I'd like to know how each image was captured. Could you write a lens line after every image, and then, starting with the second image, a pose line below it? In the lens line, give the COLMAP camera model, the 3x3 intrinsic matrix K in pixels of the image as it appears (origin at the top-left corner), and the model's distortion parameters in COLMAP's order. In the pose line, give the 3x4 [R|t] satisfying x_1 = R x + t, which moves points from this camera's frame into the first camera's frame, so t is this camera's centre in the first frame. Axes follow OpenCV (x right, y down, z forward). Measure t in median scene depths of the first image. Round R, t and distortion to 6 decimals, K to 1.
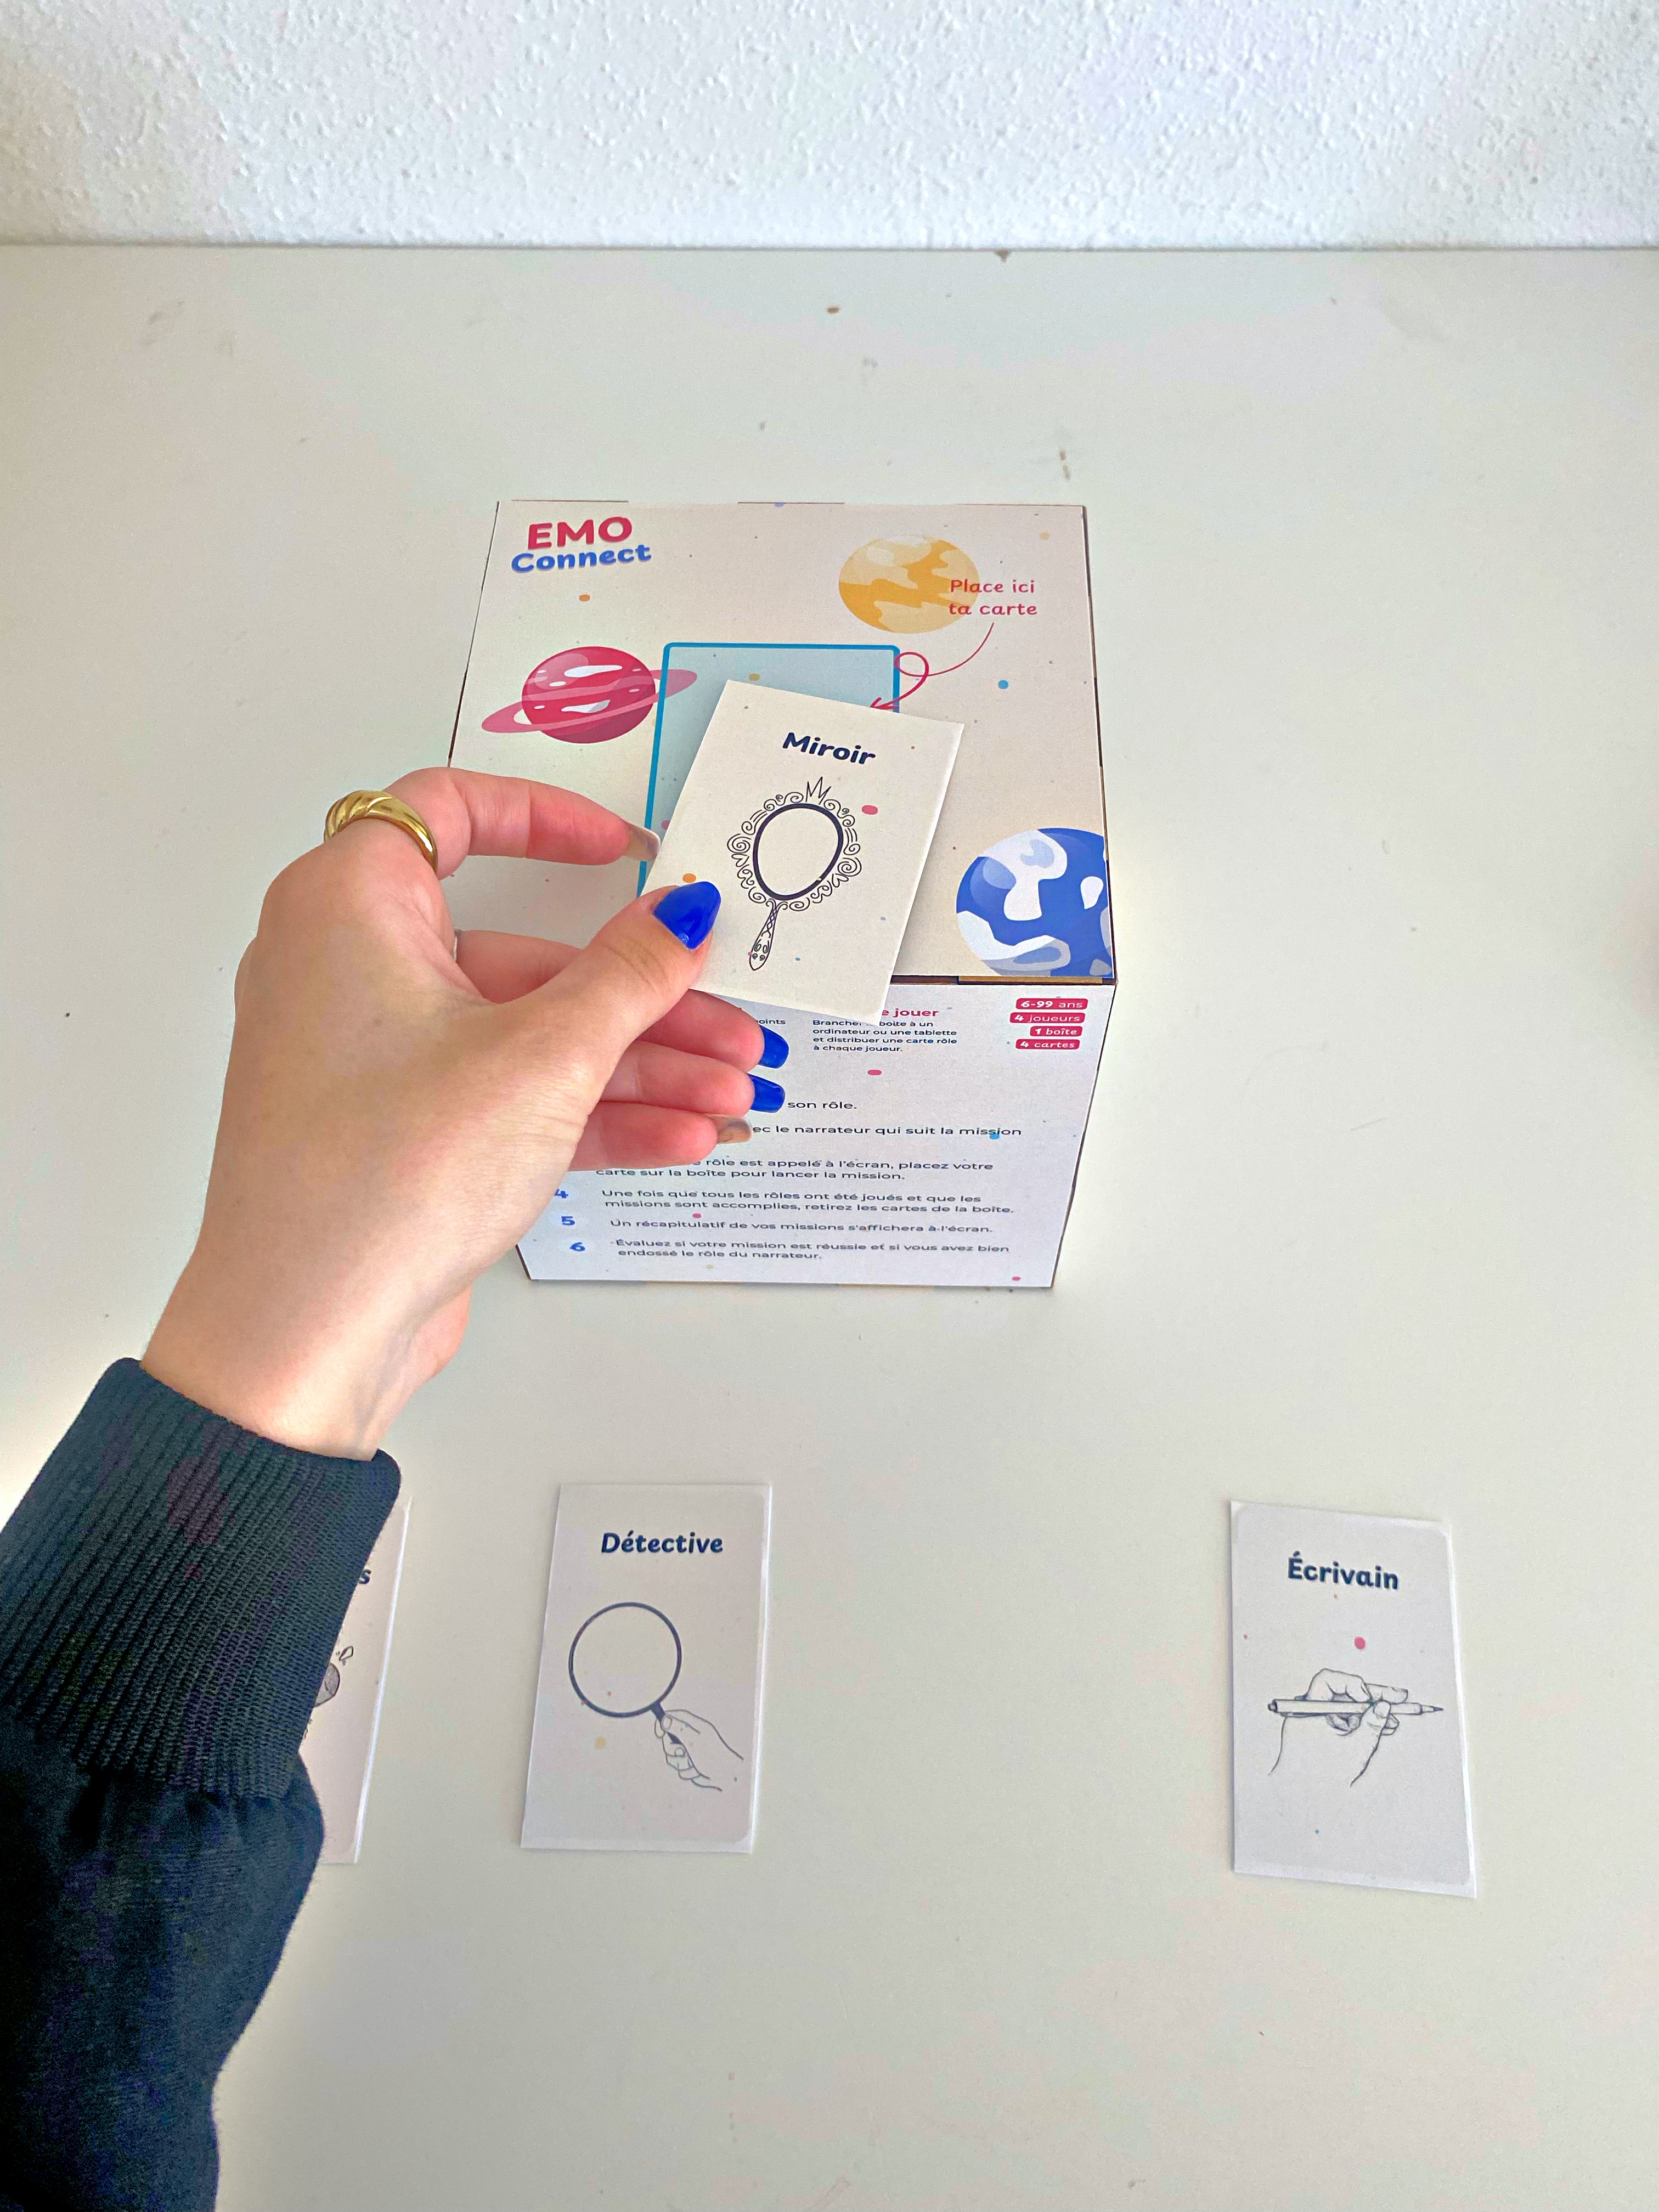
lens RADIAL K [[1706.8, 0, 829.5], [0, 1706.8, 1106.0], [0, 0, 1]] dist [0.026596, -0.226330]
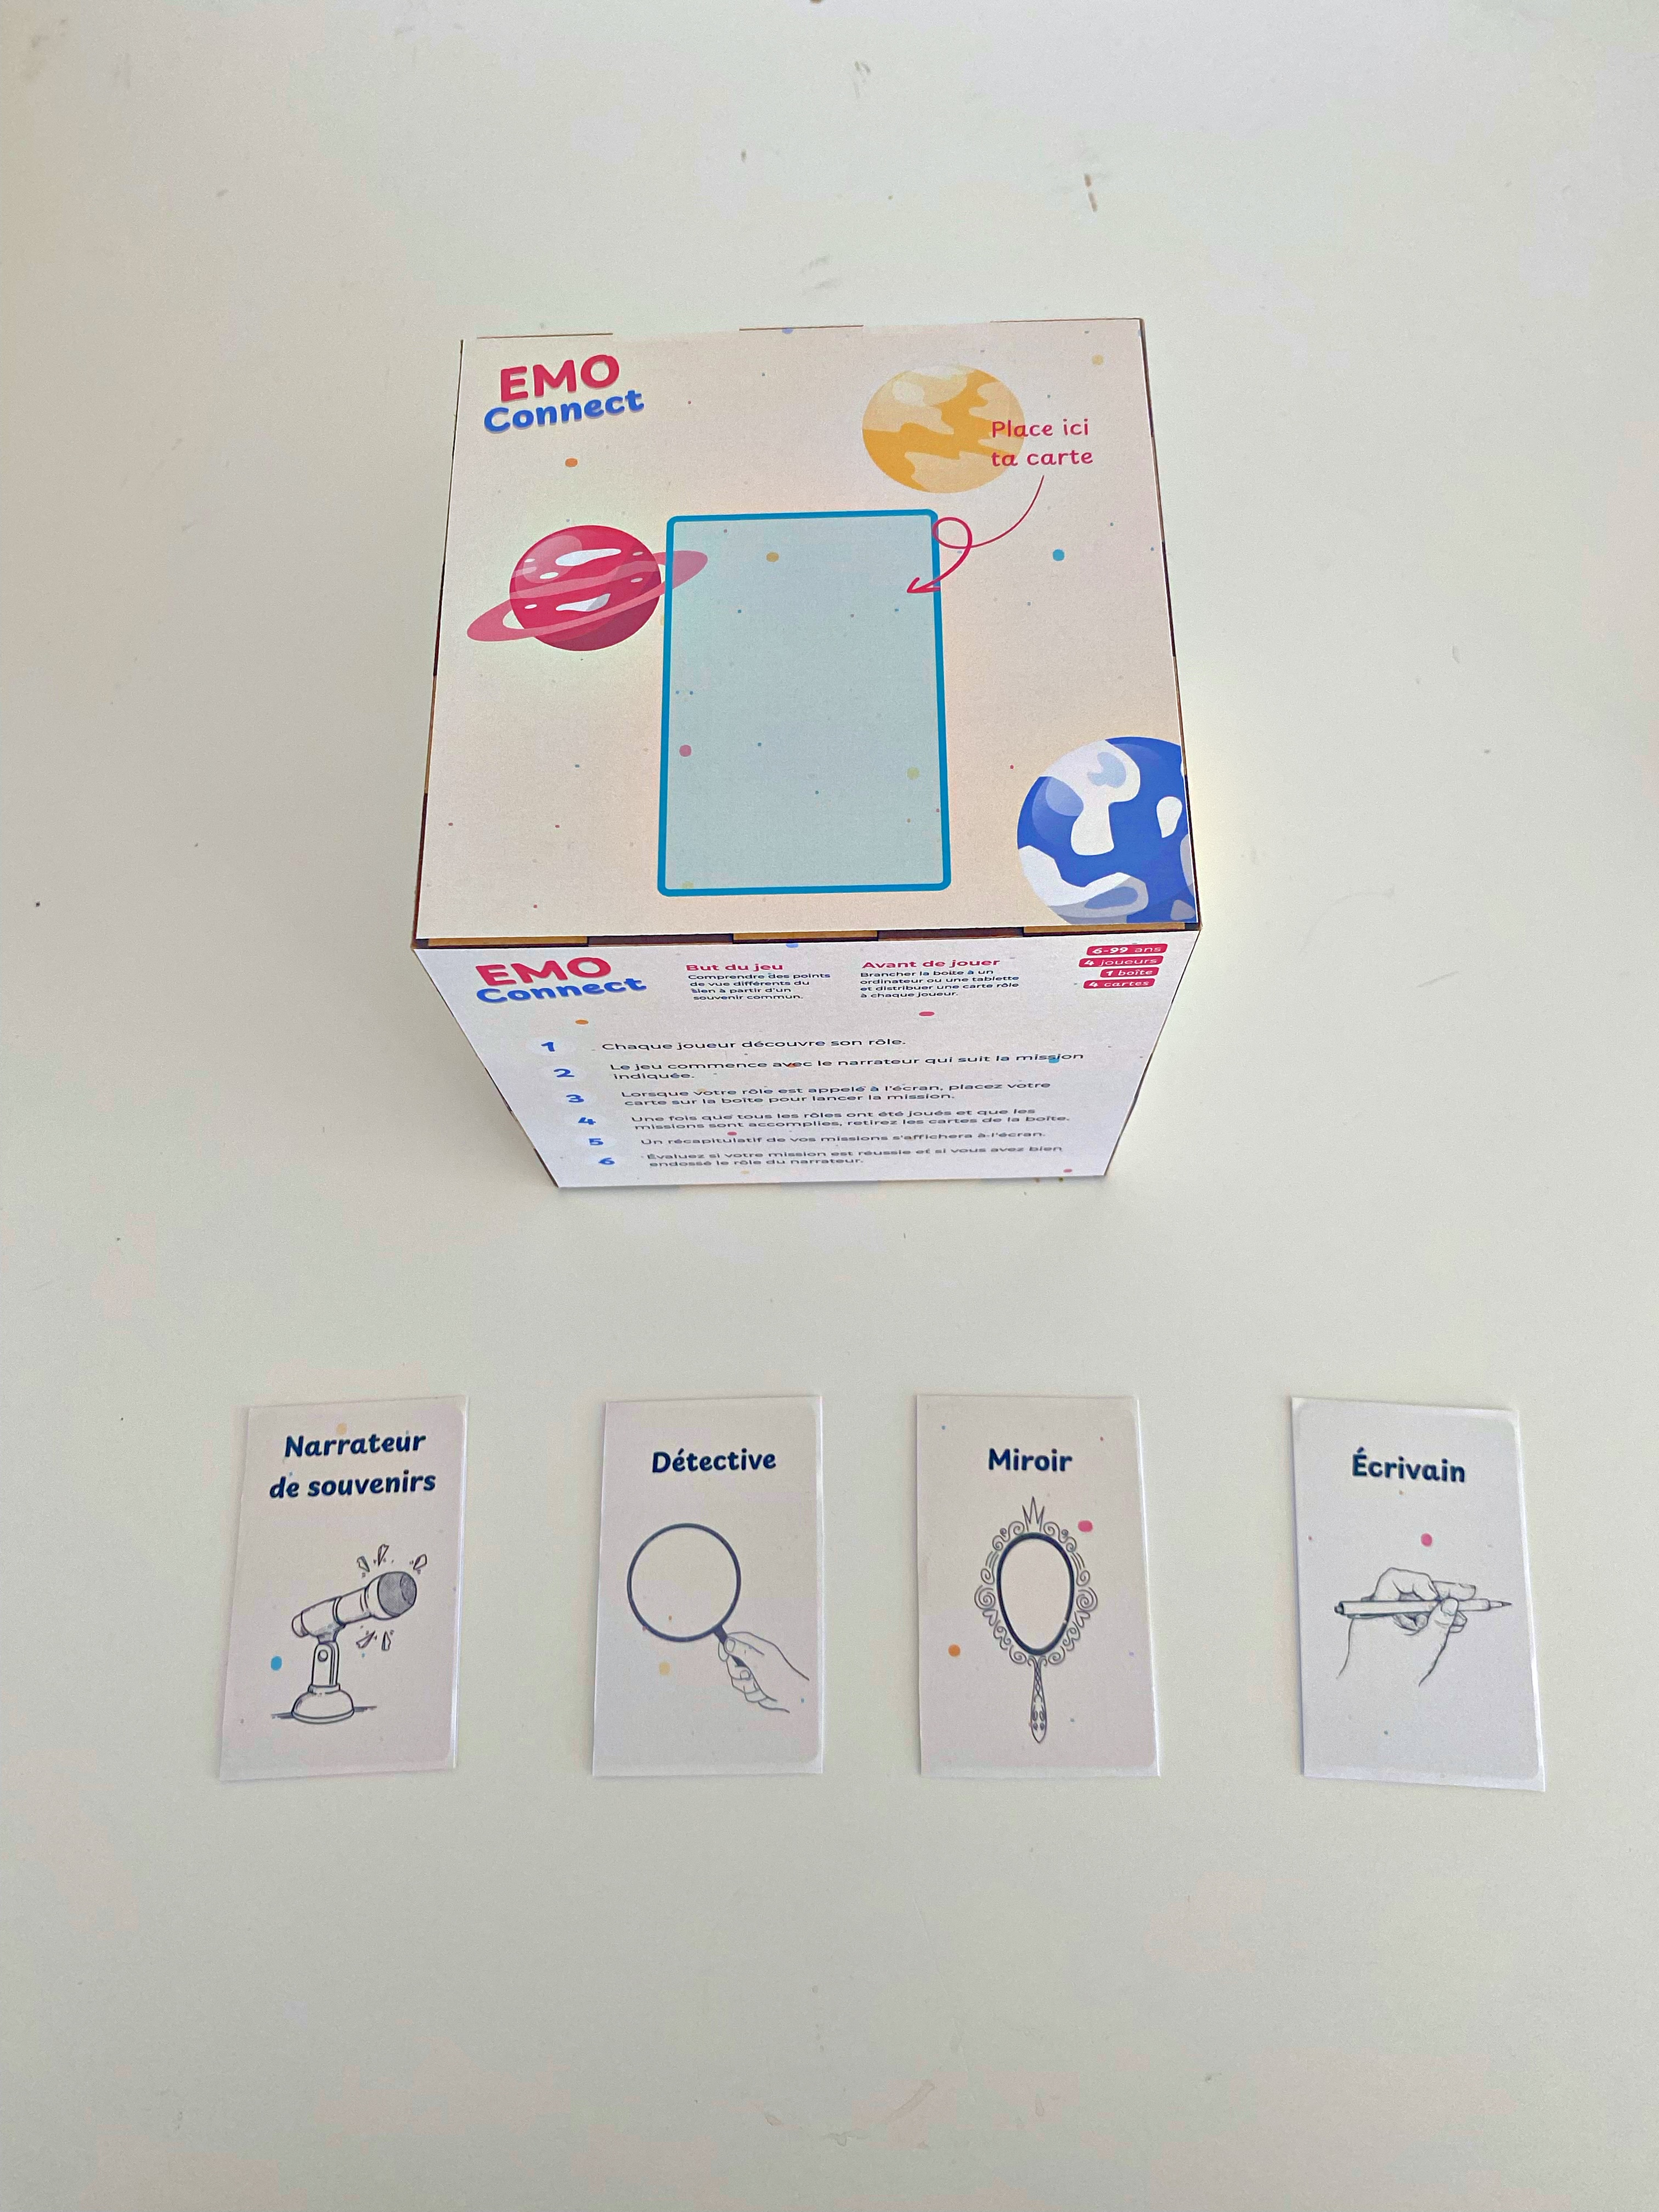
lens RADIAL K [[1650.2, 0, 820.2], [0, 1650.2, 1108.2], [0, 0, 1]] dist [-0.012261, -0.003585]
pose [[0.999181, -0.040357, -0.002897, -0.027321], [0.040176, 0.981153, 0.189008, -0.126395], [-0.004785, -0.188970, 0.981971, 0.112635]]
